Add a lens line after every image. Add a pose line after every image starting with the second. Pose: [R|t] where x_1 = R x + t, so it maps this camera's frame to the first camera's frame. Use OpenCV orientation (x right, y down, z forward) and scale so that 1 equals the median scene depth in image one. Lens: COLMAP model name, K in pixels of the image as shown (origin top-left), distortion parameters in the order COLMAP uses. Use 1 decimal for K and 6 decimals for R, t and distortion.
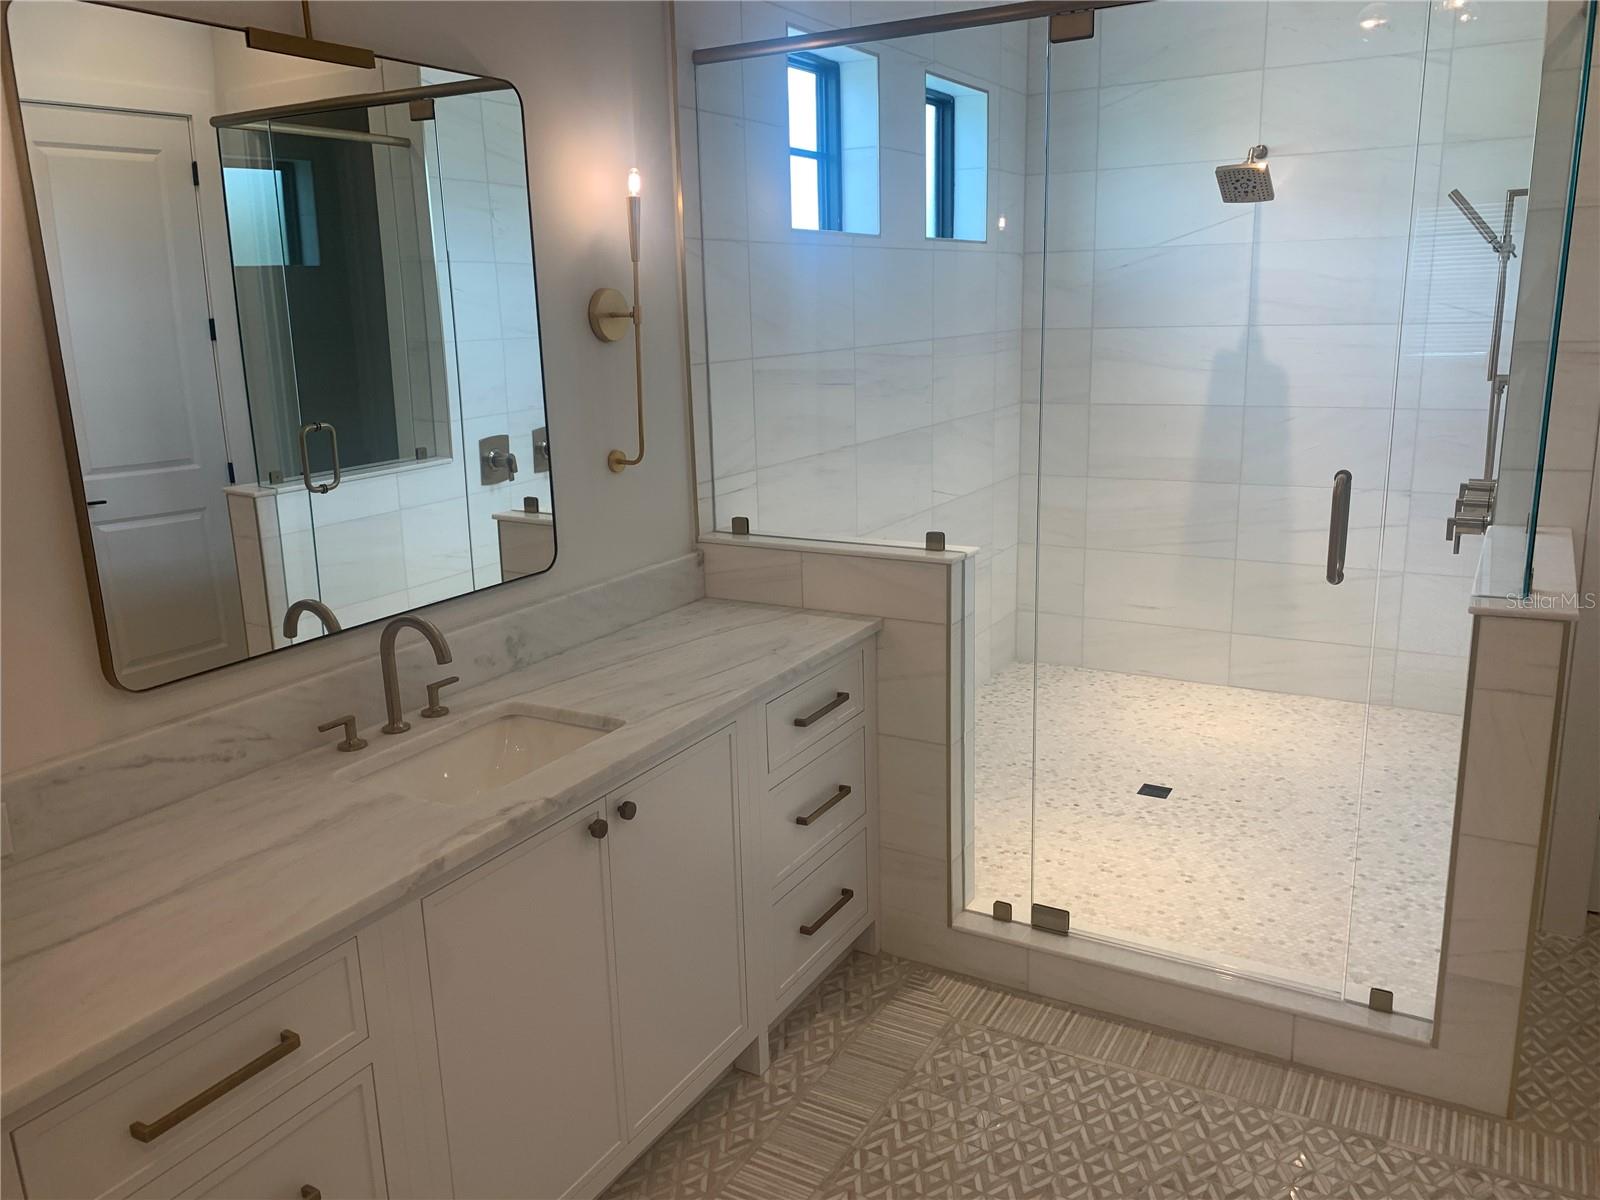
lens RADIAL K [[1264.2, 0, 792.1], [0, 1264.2, 593.1], [0, 0, 1]] dist [0.022326, -0.025848]
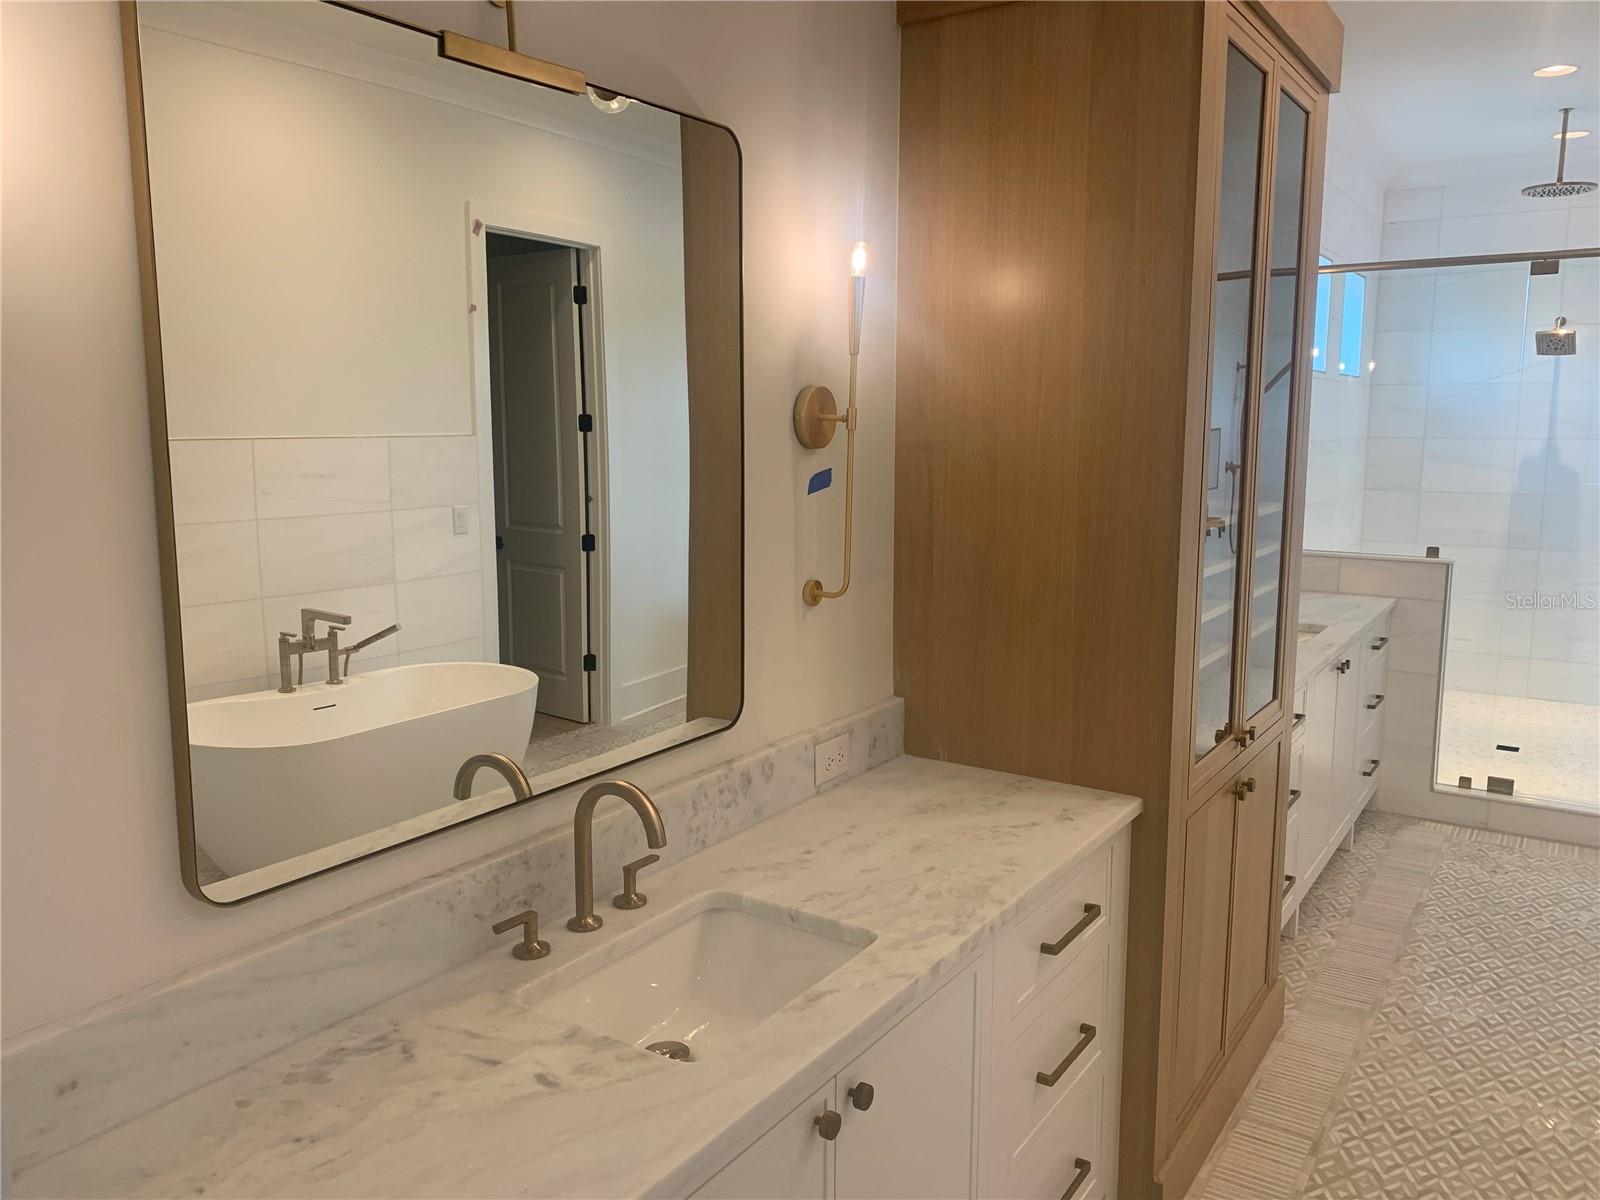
lens RADIAL K [[1215.1, 0, 790.6], [0, 1215.1, 591.9], [0, 0, 1]] dist [0.027439, -0.029890]
pose [[0.995956, 0.034045, -0.083144, -0.578232], [-0.041272, 0.995369, -0.086816, 0.180084], [0.079803, 0.089897, 0.992749, -0.655240]]
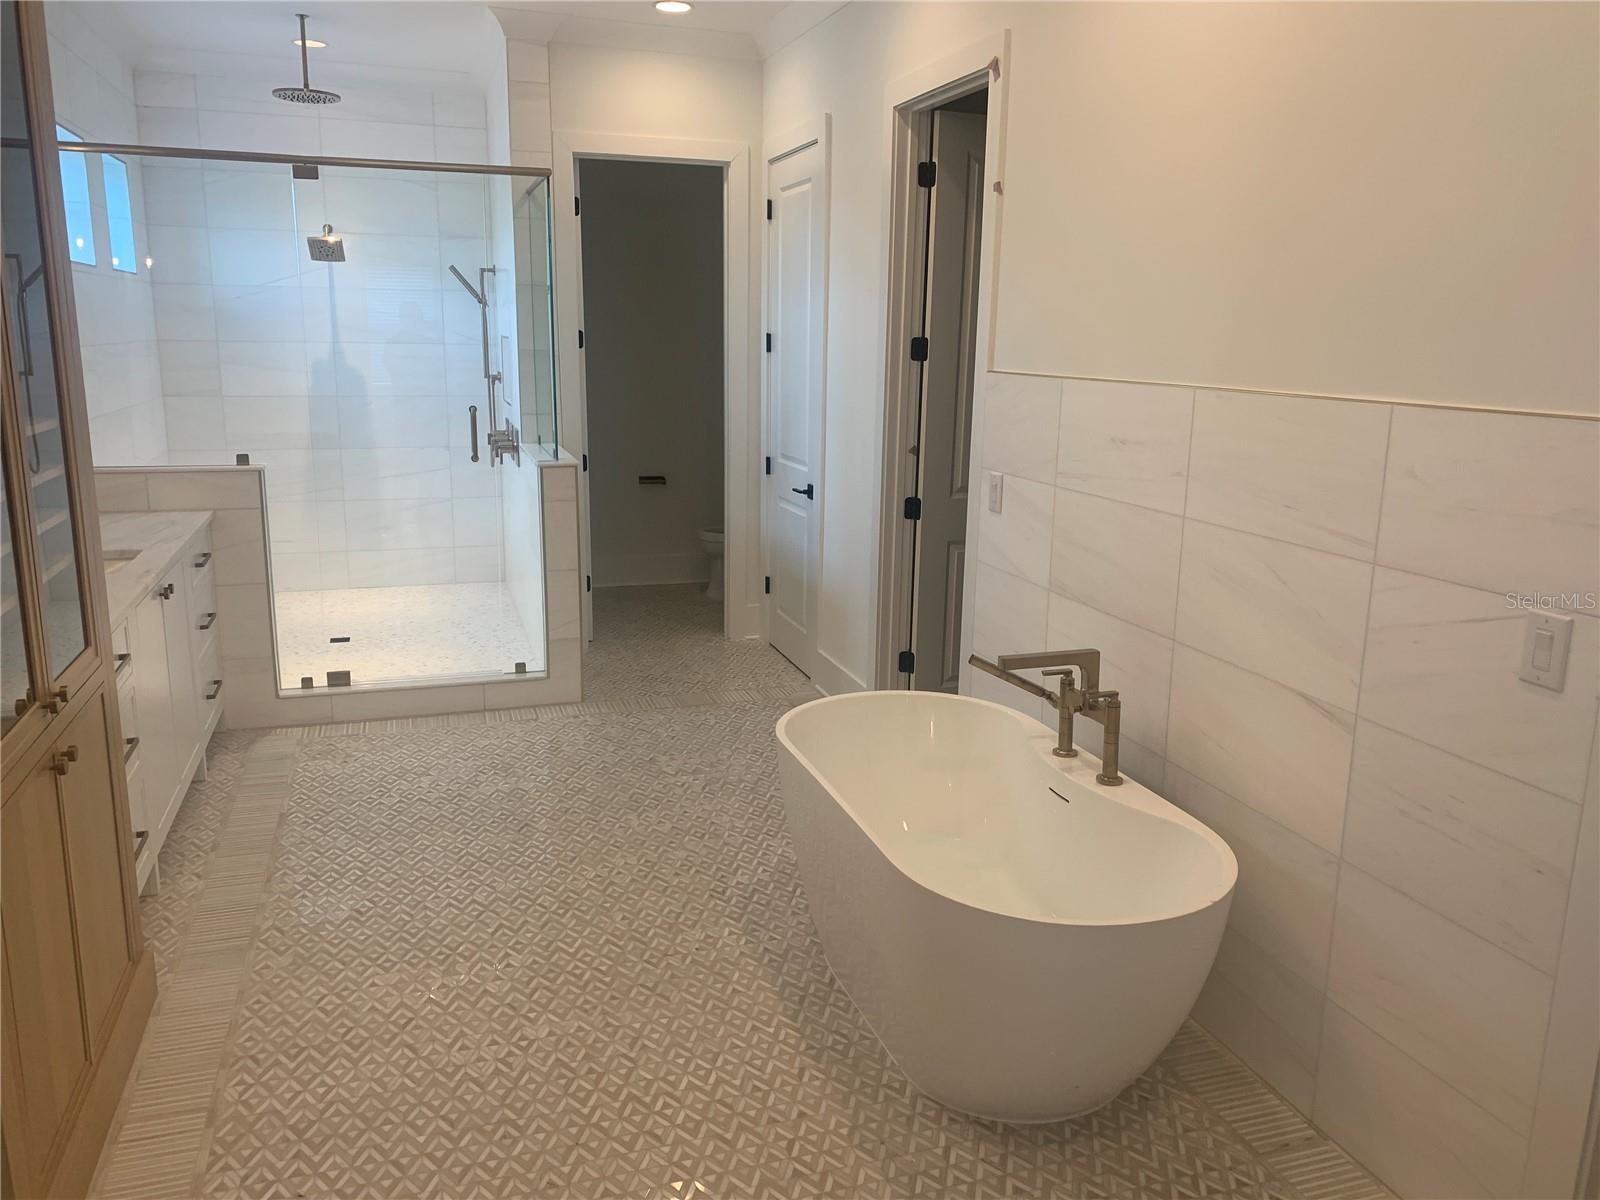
lens RADIAL K [[1215.1, 0, 811.8], [0, 1215.1, 595.7], [0, 0, 1]] dist [0.027439, -0.029890]
pose [[0.674127, -0.122893, 0.728320, -0.544705], [0.136938, 0.989761, 0.040258, 0.164654], [-0.725810, 0.072596, 0.684054, -0.593025]]
